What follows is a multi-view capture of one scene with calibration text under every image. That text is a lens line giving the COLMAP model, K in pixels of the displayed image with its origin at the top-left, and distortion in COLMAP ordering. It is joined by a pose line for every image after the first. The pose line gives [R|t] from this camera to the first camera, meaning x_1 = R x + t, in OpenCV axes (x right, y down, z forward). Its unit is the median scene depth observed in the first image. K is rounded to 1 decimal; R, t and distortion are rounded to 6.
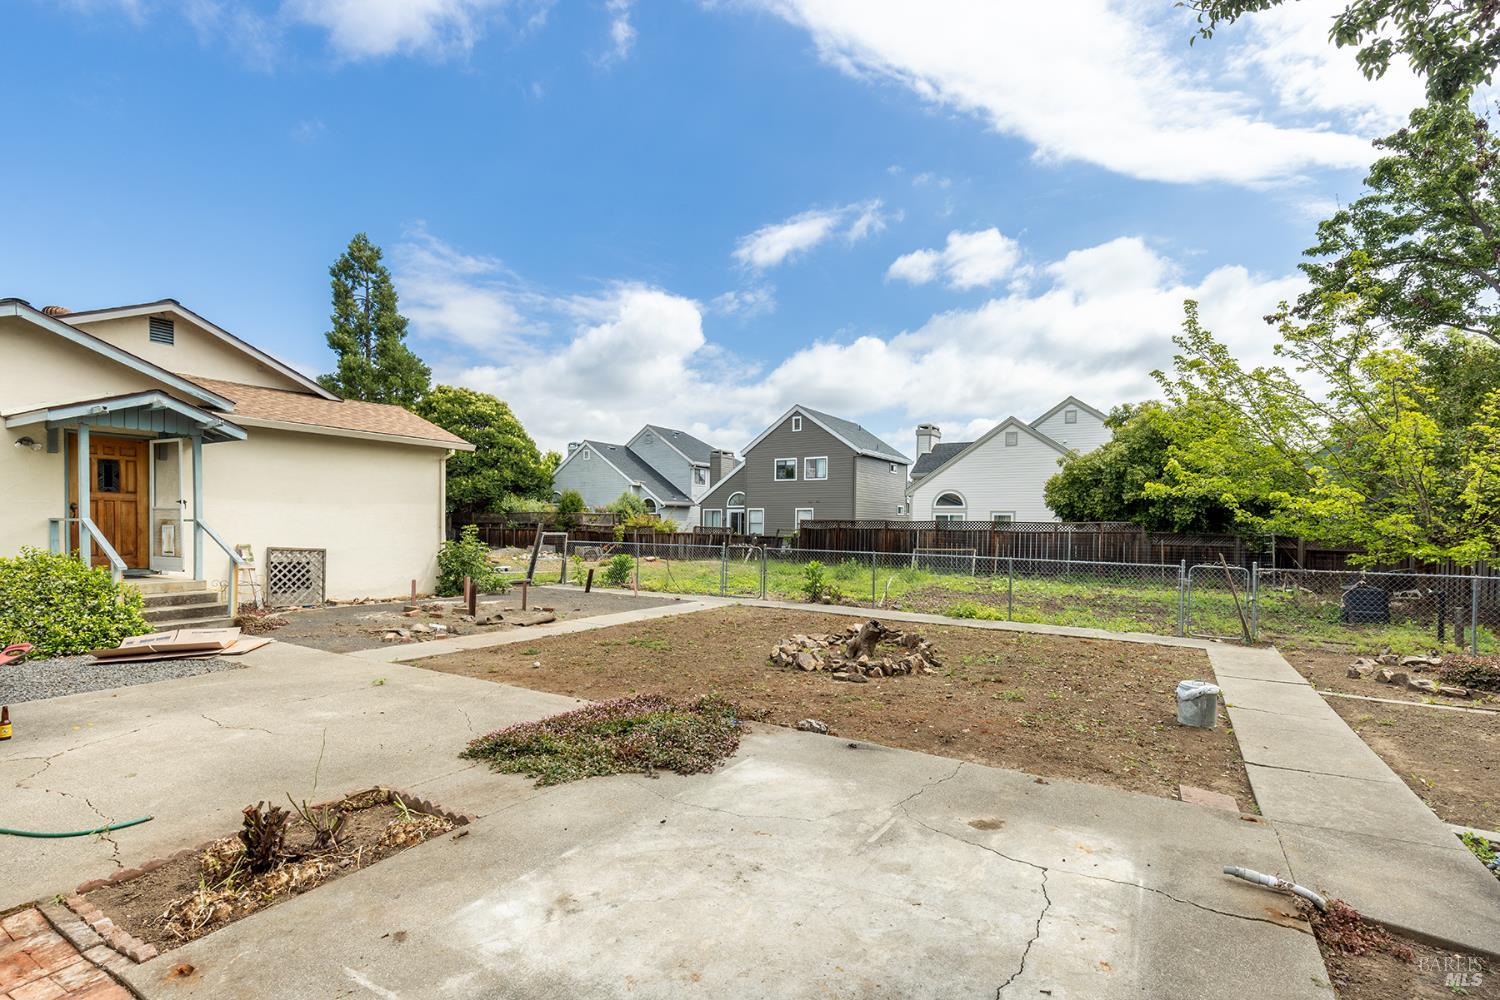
lens RADIAL K [[679.9, 0, 789.2], [0, 679.9, 528.4], [0, 0, 1]] dist [0.014249, 0.000695]
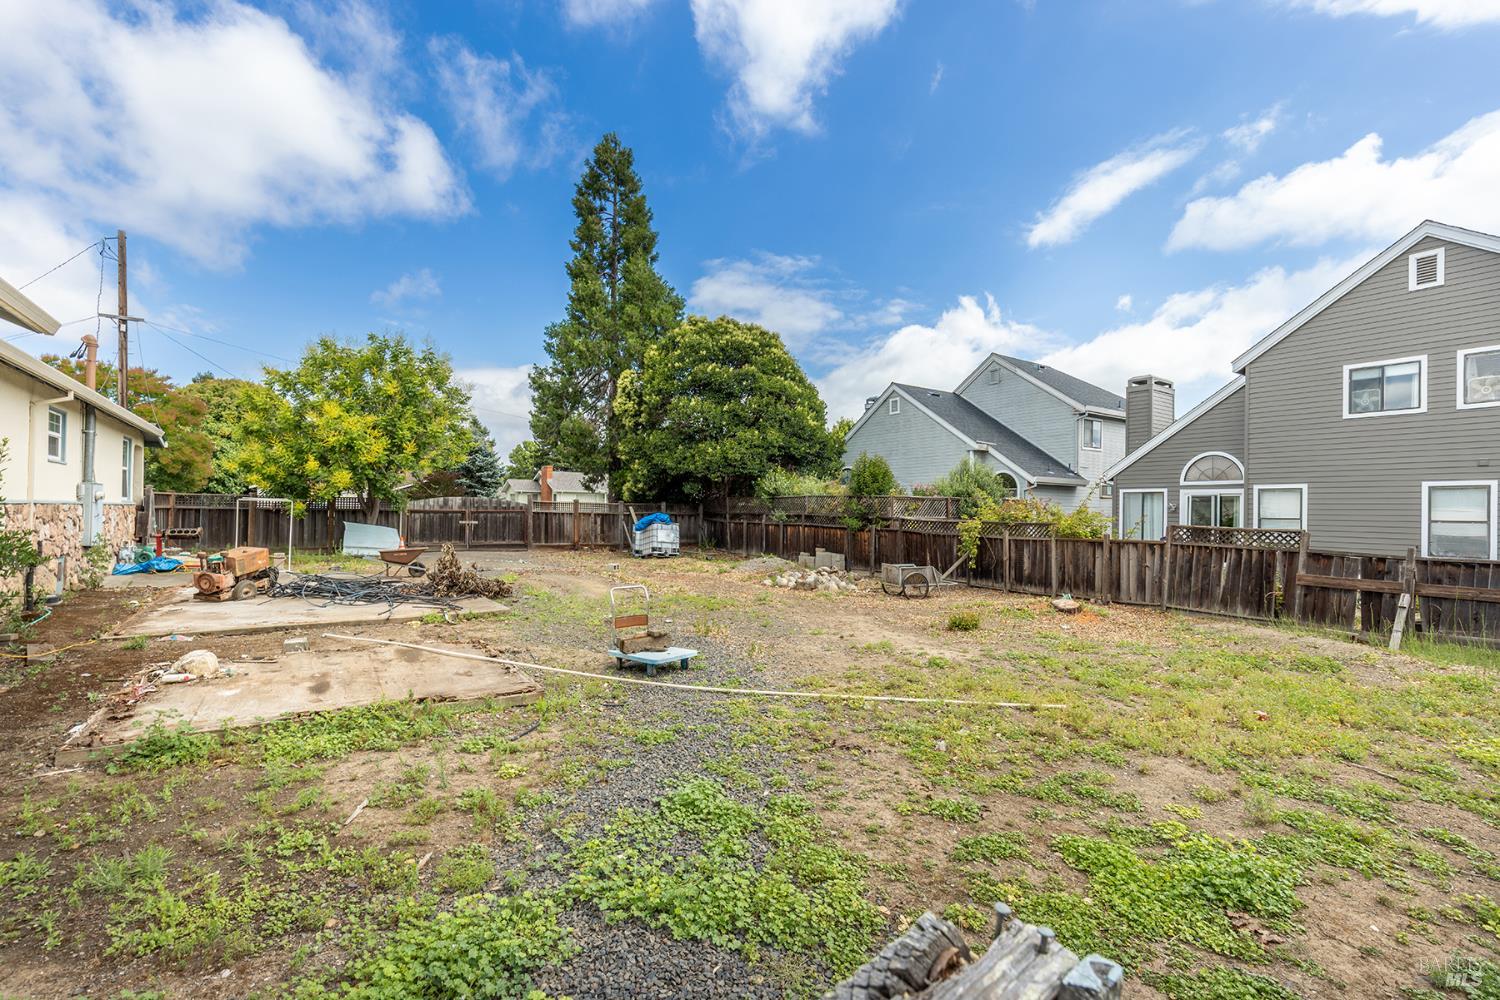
lens RADIAL K [[679.9, 0, 751.0], [0, 679.9, 506.7], [0, 0, 1]] dist [0.014249, 0.000695]
pose [[0.888495, 0.003318, -0.458874, -0.138611], [-0.013183, 0.999746, -0.018296, -0.002648], [0.458697, 0.022305, 0.888313, 0.419443]]
